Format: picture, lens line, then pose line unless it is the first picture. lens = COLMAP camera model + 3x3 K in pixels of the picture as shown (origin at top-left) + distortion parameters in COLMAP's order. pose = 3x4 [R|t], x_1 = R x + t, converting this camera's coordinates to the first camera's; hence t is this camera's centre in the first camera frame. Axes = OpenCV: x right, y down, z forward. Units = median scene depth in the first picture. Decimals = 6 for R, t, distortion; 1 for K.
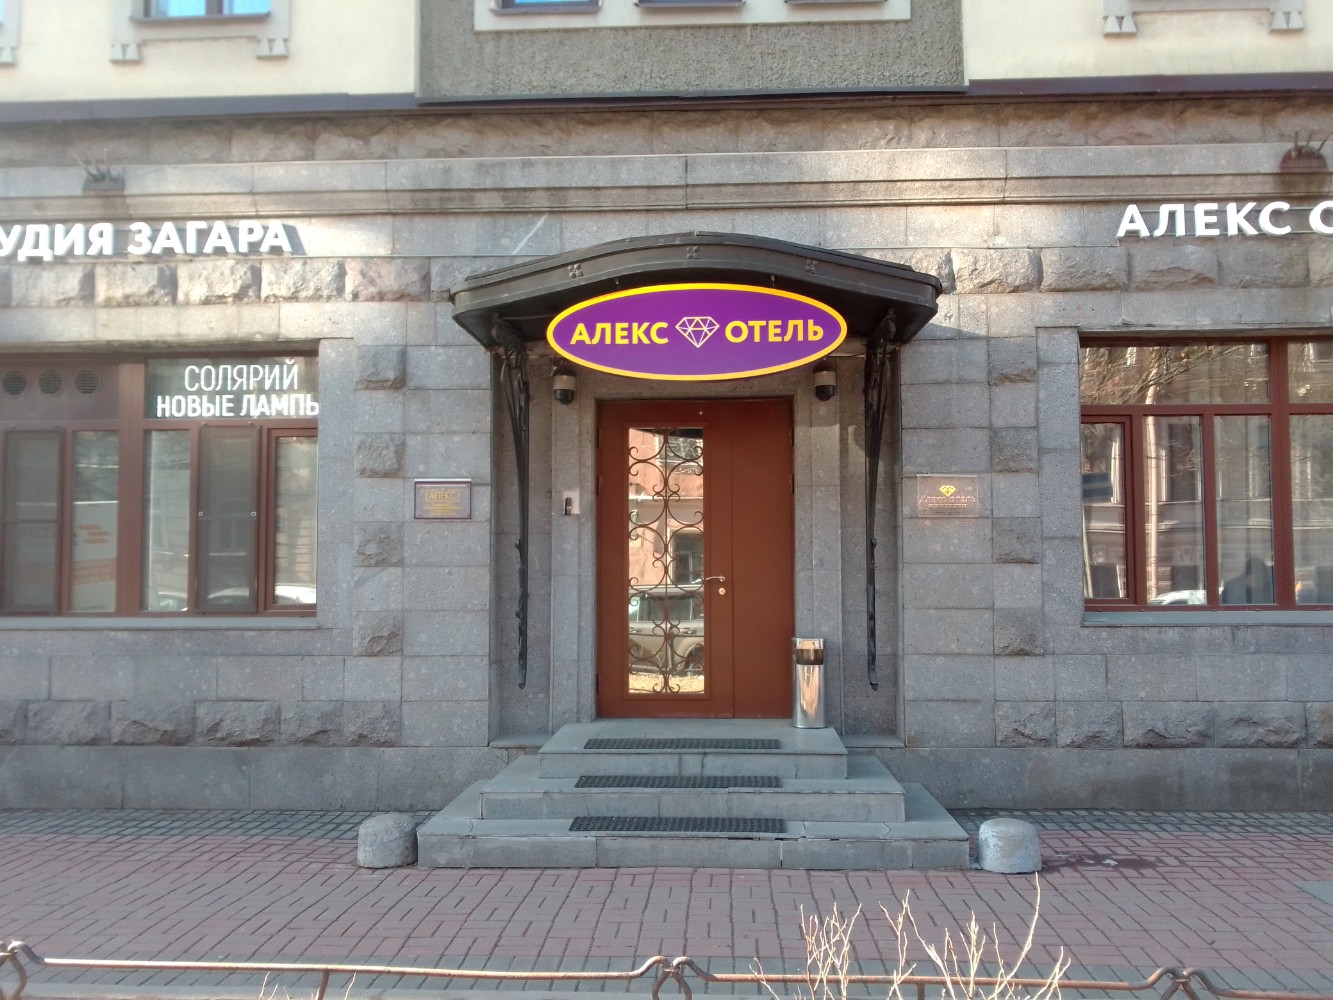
lens RADIAL K [[1099.6, 0, 675.4], [0, 1099.6, 505.4], [0, 0, 1]] dist [0.046966, -0.181910]
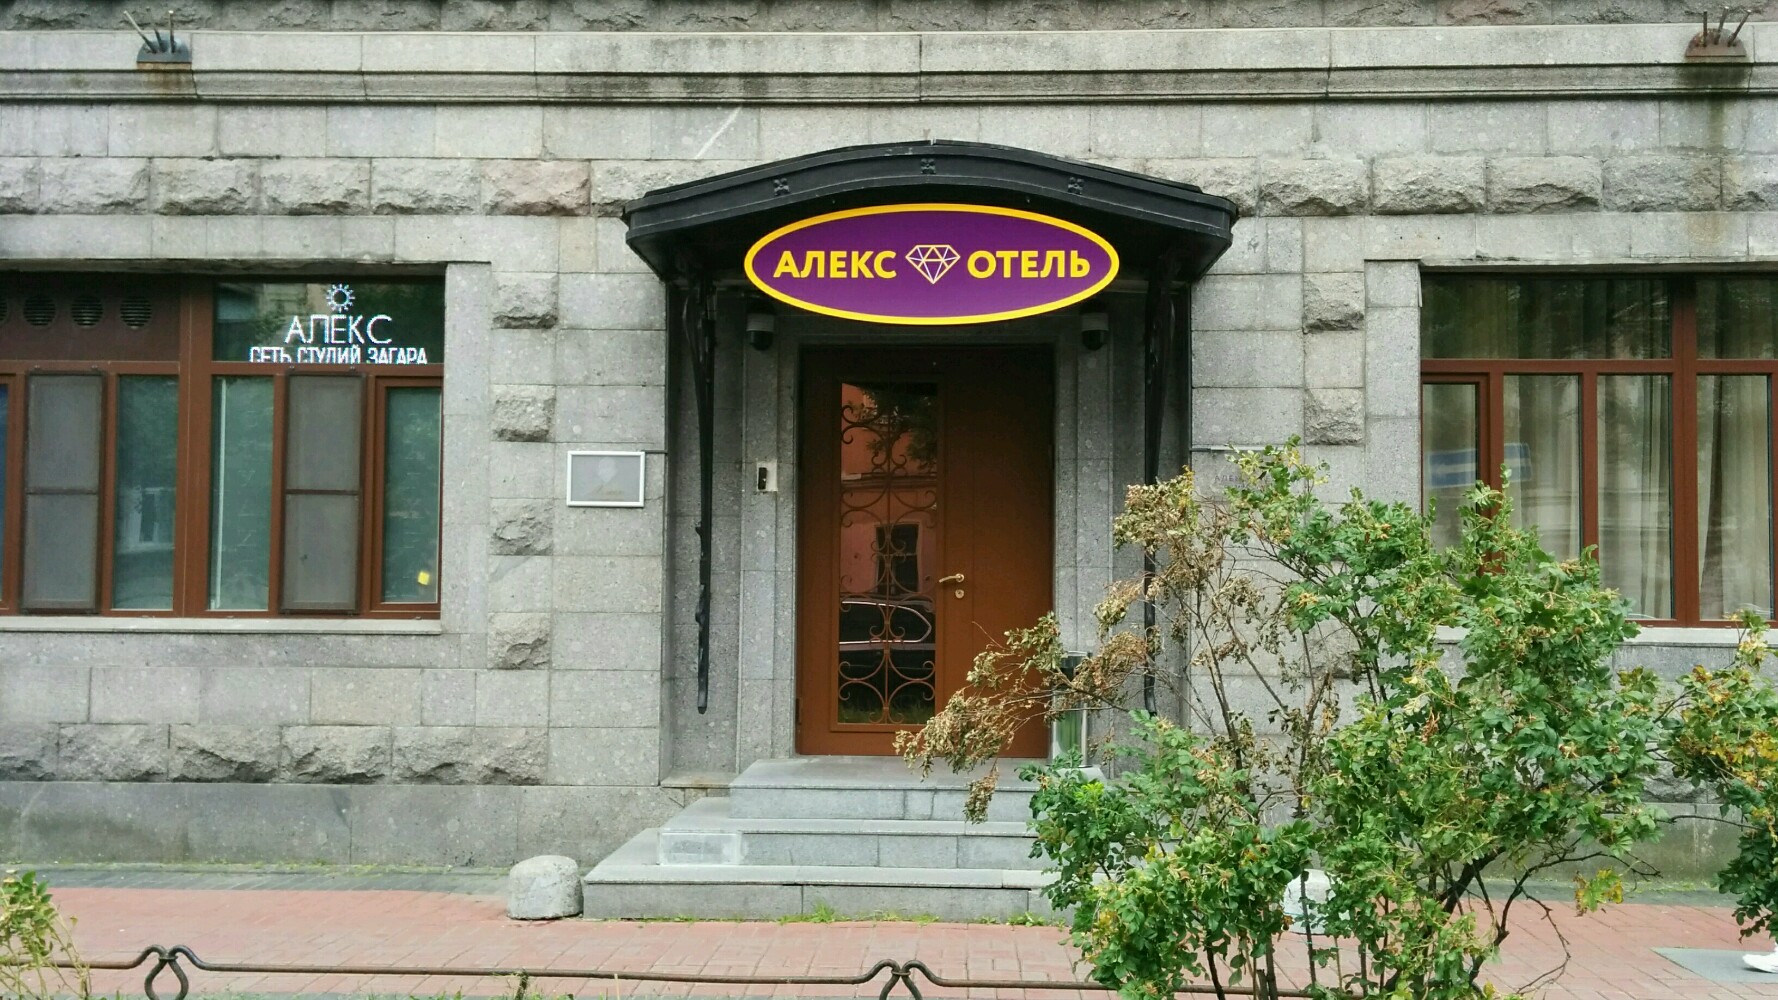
lens RADIAL K [[1656.6, 0, 889.0], [0, 1656.6, 500.0], [0, 0, 1]] dist [0.016090, 0.005278]
pose [[0.999916, 0.012919, -0.001284, -0.006994], [-0.012913, 0.999907, 0.004292, 0.007971], [0.001339, -0.004275, 0.999990, -0.177586]]
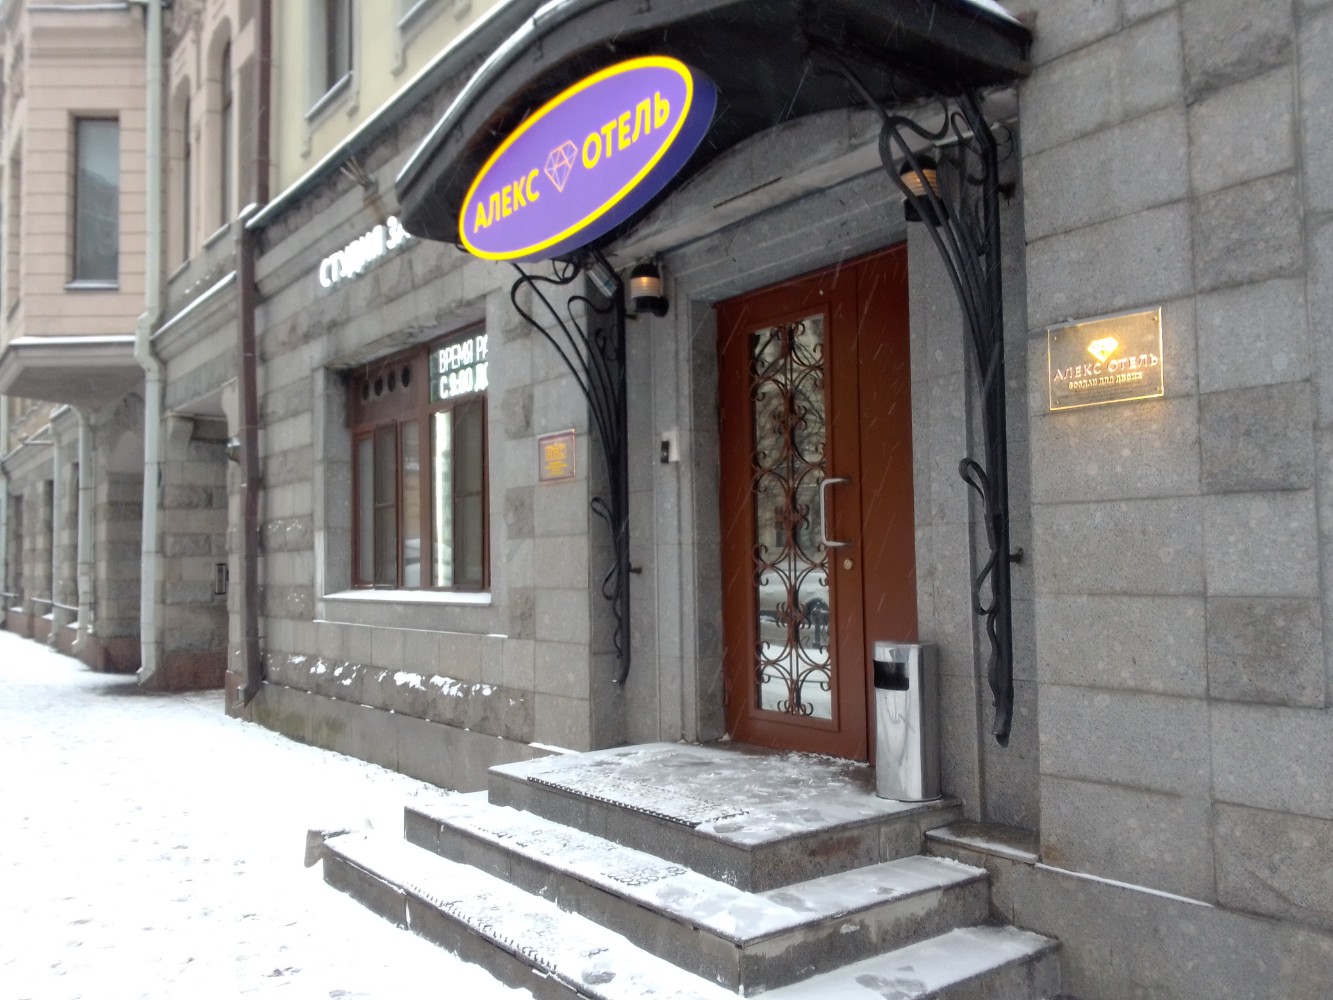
lens RADIAL K [[1075.1, 0, 666.2], [0, 1075.1, 515.3], [0, 0, 1]] dist [-0.000507, -0.037387]
pose [[0.641145, -0.041594, -0.766292, 0.472613], [0.055000, 0.998453, -0.008178, 0.051210], [0.765446, -0.036902, 0.642441, 0.539626]]
